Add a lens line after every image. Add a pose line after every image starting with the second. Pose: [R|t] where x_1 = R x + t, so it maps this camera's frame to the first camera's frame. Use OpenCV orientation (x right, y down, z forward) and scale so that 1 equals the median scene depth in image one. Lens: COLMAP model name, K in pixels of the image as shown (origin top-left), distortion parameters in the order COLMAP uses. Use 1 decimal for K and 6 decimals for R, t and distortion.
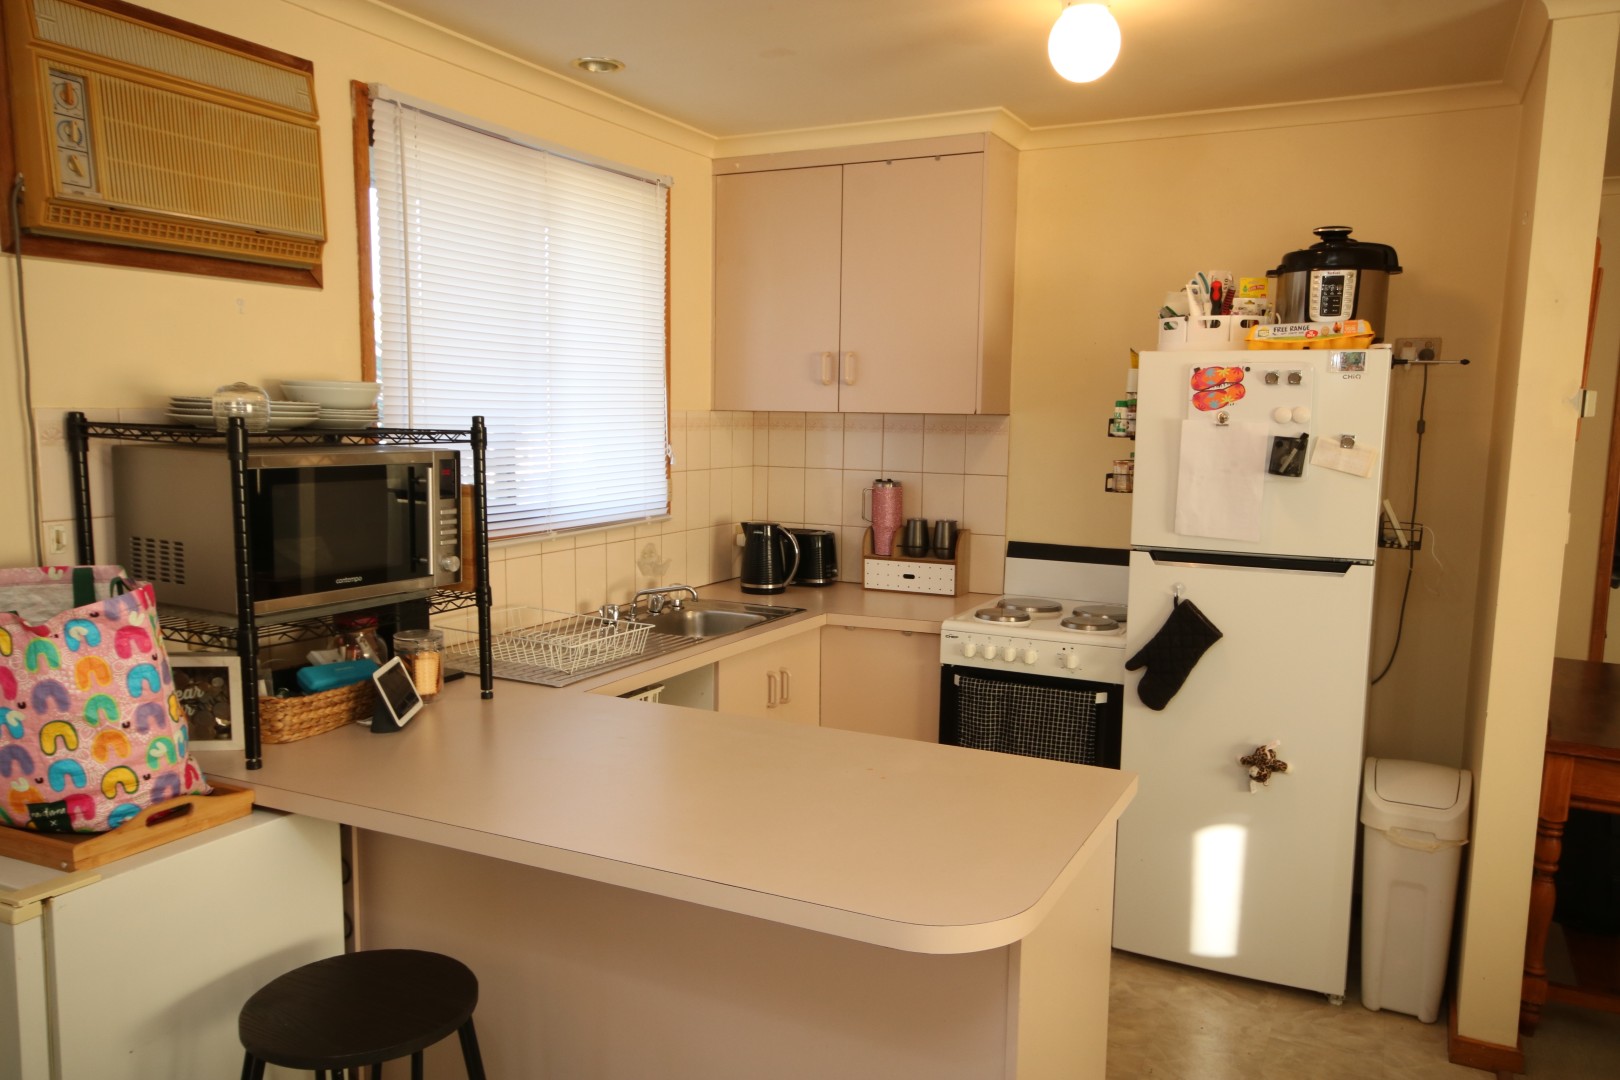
lens RADIAL K [[1193.9, 0, 809.5], [0, 1193.9, 538.0], [0, 0, 1]] dist [0.026468, 0.006287]
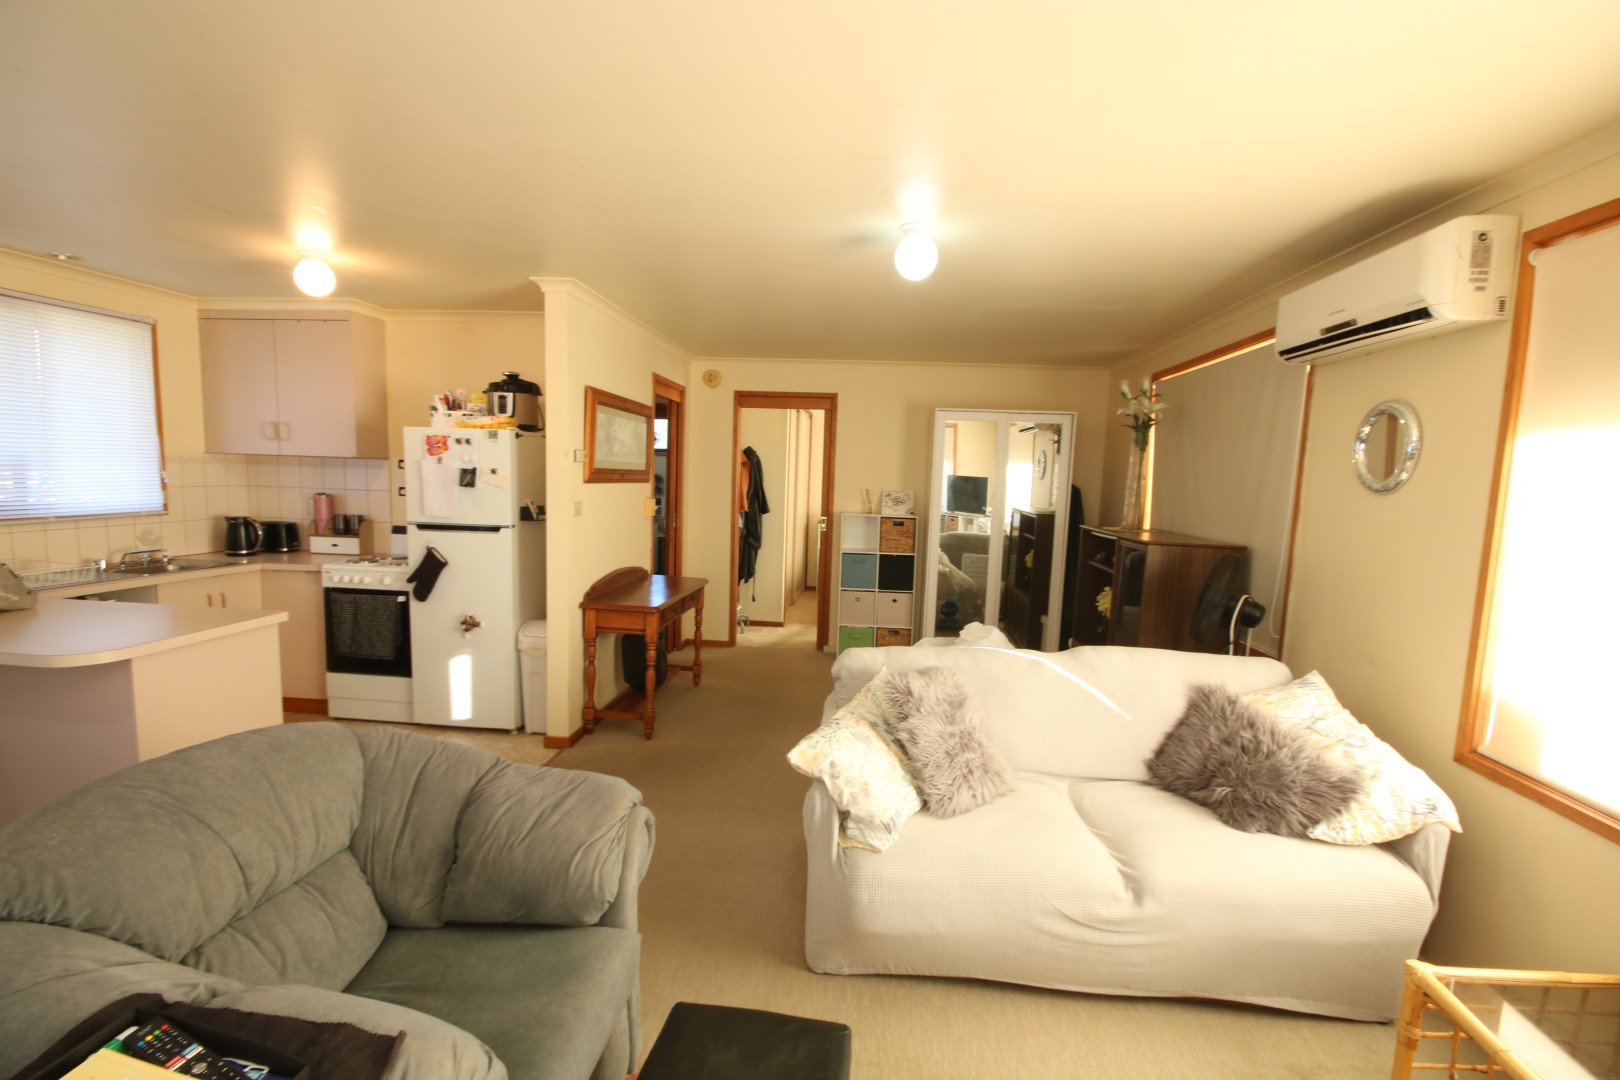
lens RADIAL K [[735.8, 0, 809.5], [0, 735.8, 549.8], [0, 0, 1]] dist [-0.008878, -0.000530]
pose [[0.932468, -0.020430, 0.360674, 0.436075], [0.019321, 0.999791, 0.006681, 0.055838], [-0.360735, 0.000739, 0.932668, -0.391719]]
